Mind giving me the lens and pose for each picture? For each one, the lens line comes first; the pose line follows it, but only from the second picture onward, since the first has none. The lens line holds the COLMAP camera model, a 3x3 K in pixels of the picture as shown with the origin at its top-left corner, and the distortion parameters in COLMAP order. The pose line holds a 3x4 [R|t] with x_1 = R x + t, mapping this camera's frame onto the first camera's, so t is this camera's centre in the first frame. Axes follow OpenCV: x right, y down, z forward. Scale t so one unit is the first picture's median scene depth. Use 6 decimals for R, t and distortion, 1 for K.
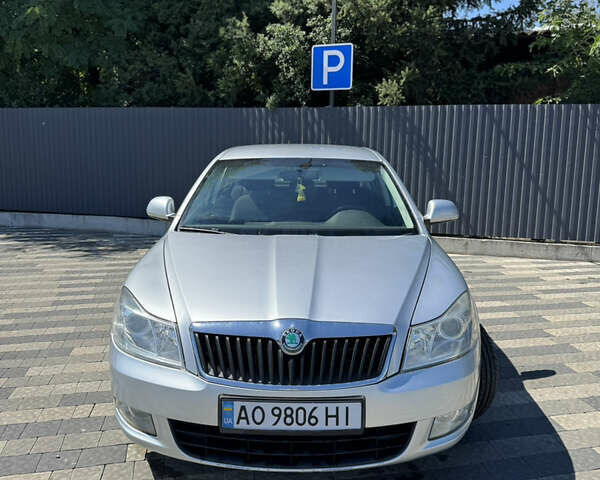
lens RADIAL K [[558.6, 0, 300.0], [0, 558.6, 240.0], [0, 0, 1]] dist [0.201905, -0.397597]
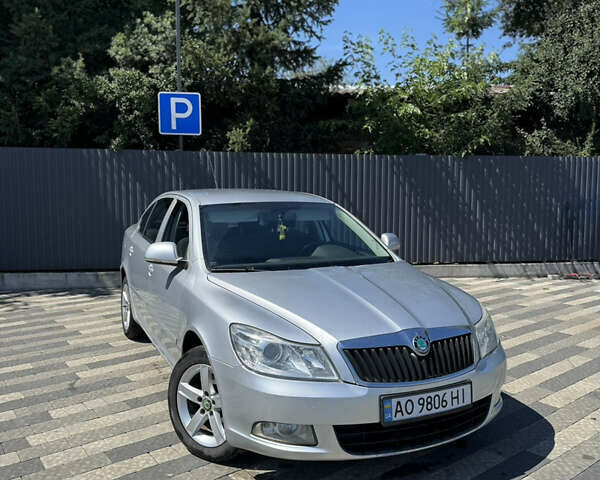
lens RADIAL K [[558.6, 0, 300.0], [0, 558.6, 240.0], [0, 0, 1]] dist [0.201905, -0.397597]
pose [[0.894708, -0.051826, 0.443635, -0.236945], [0.080832, 0.995633, -0.046709, -0.006183], [-0.439277, 0.077651, 0.894990, -0.016058]]
